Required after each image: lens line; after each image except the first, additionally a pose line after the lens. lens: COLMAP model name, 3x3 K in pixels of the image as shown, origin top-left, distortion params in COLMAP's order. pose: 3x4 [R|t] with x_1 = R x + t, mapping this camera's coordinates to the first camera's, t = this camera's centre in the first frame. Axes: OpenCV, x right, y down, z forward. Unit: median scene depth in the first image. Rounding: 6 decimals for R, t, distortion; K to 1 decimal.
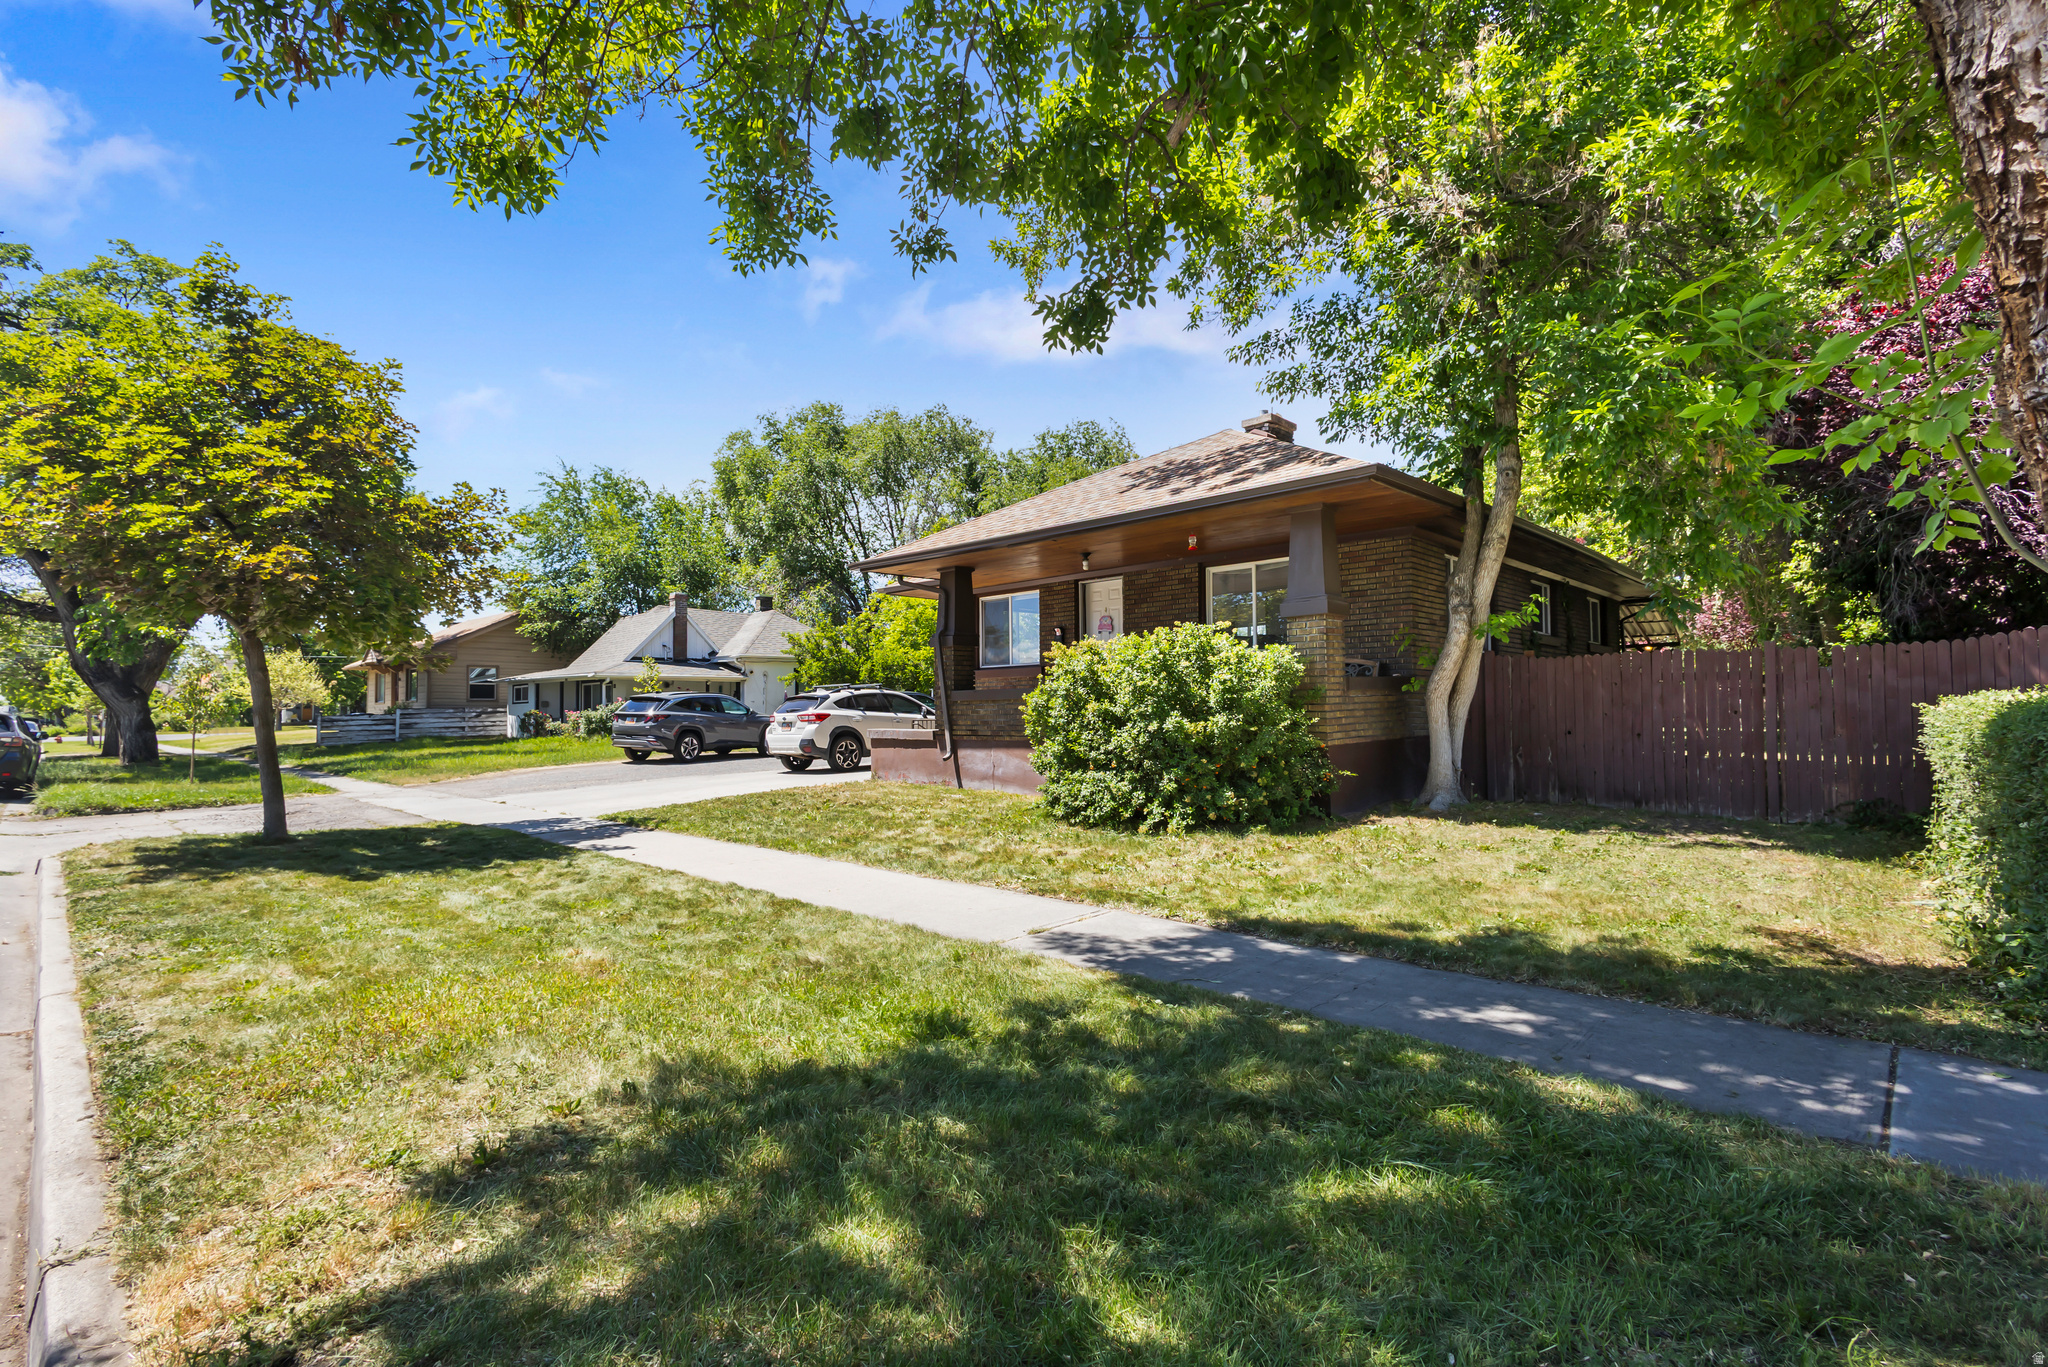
lens RADIAL K [[959.4, 0, 1022.9], [0, 959.4, 691.9], [0, 0, 1]] dist [0.002527, -0.001380]
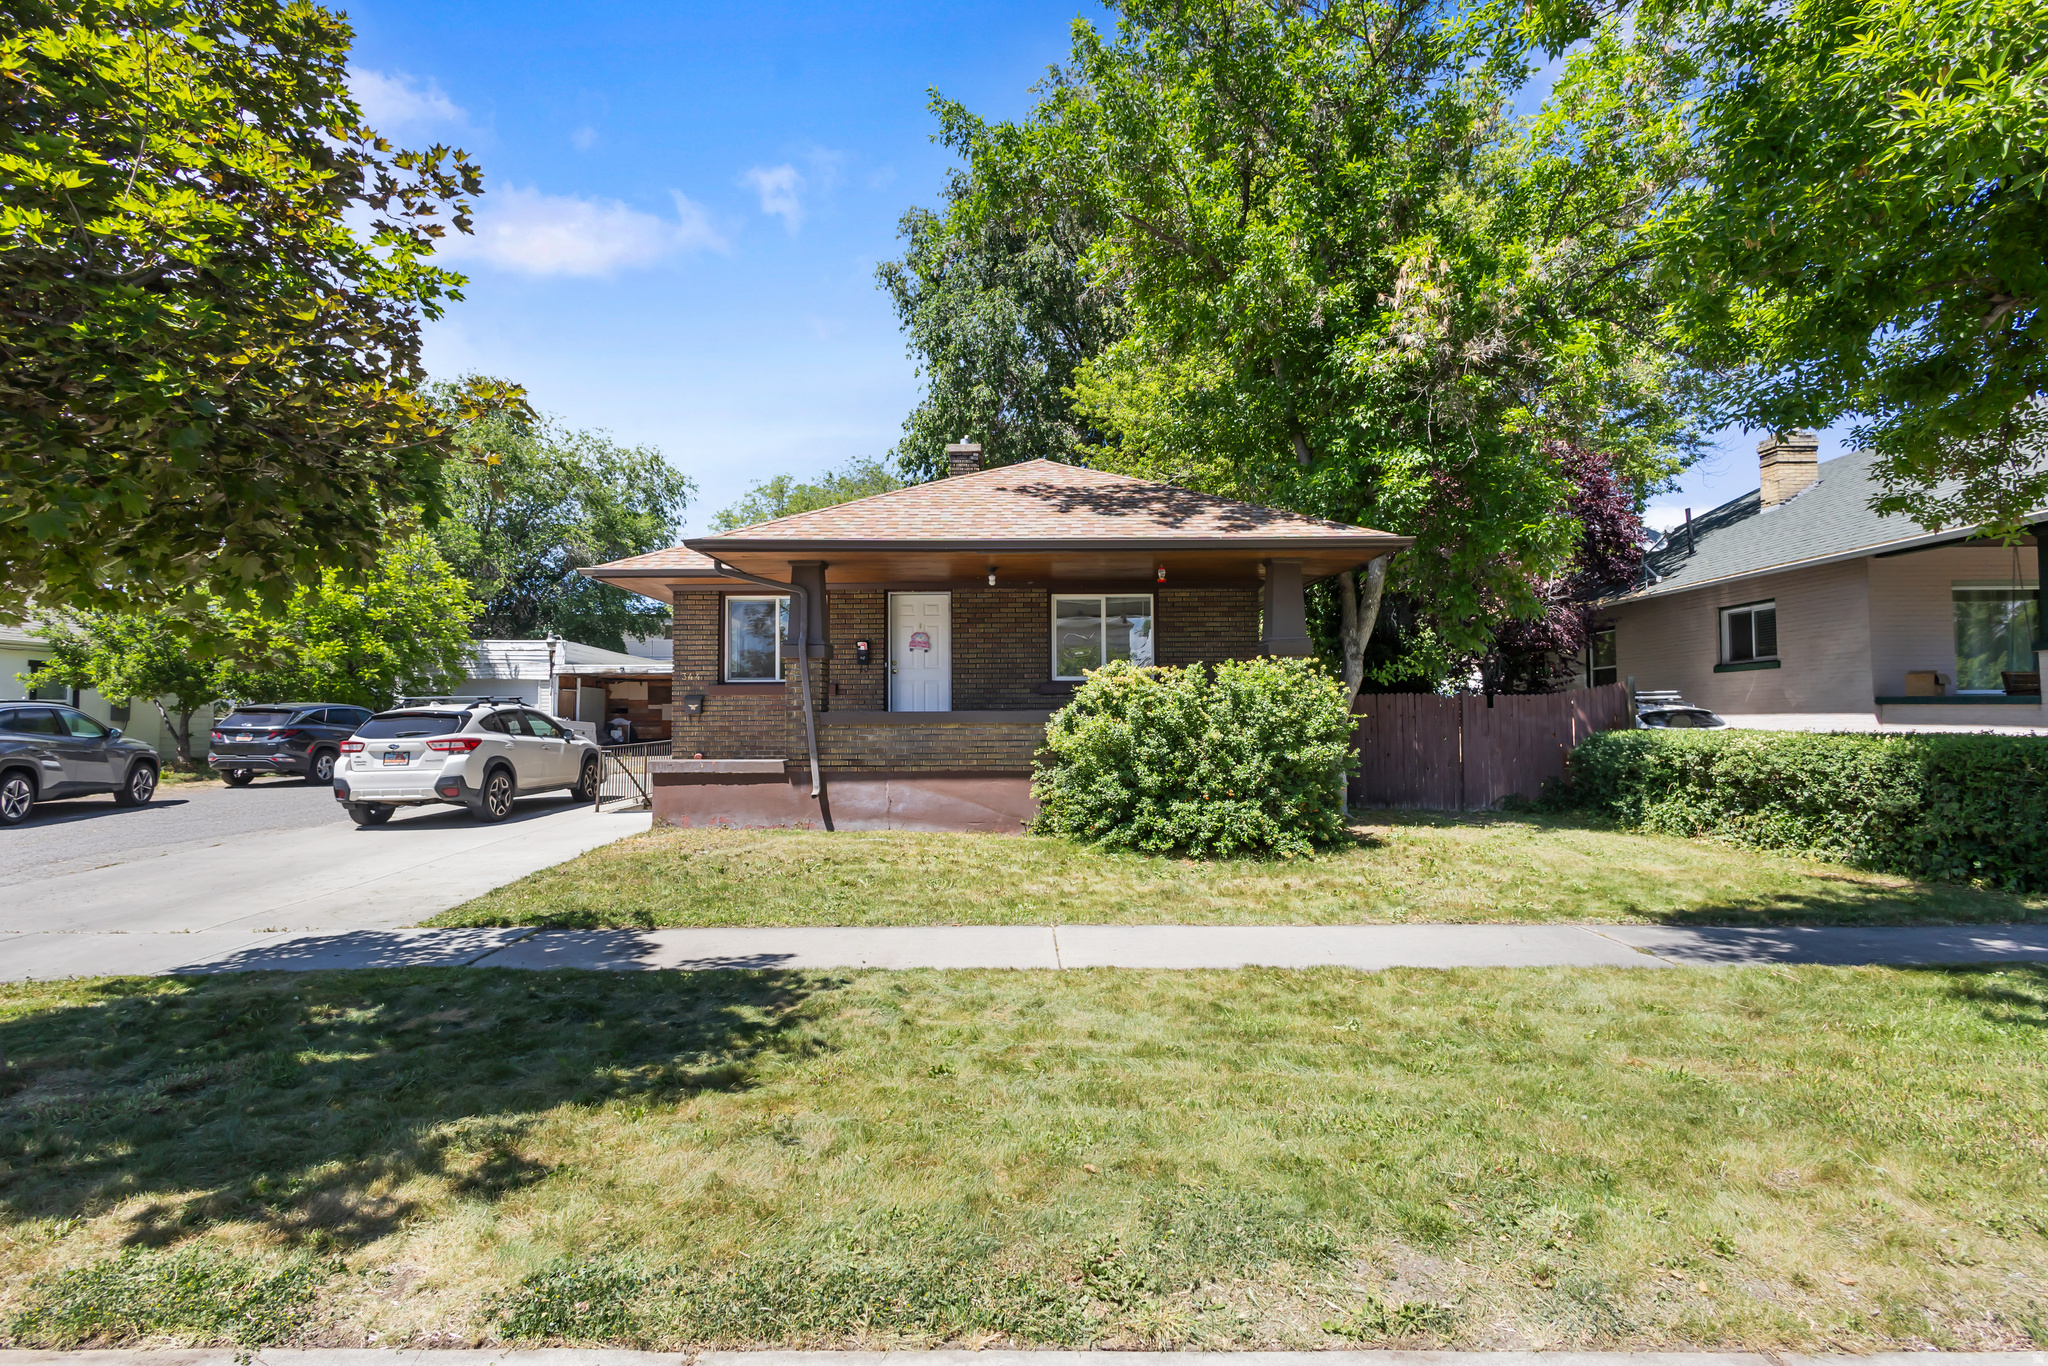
lens RADIAL K [[959.4, 0, 1022.7], [0, 959.4, 685.8], [0, 0, 1]] dist [0.002527, -0.001380]
pose [[0.716447, 0.033006, 0.696860, -0.524710], [-0.016864, 0.999408, -0.029998, -0.002102], [-0.697438, 0.009740, 0.716579, 0.293041]]
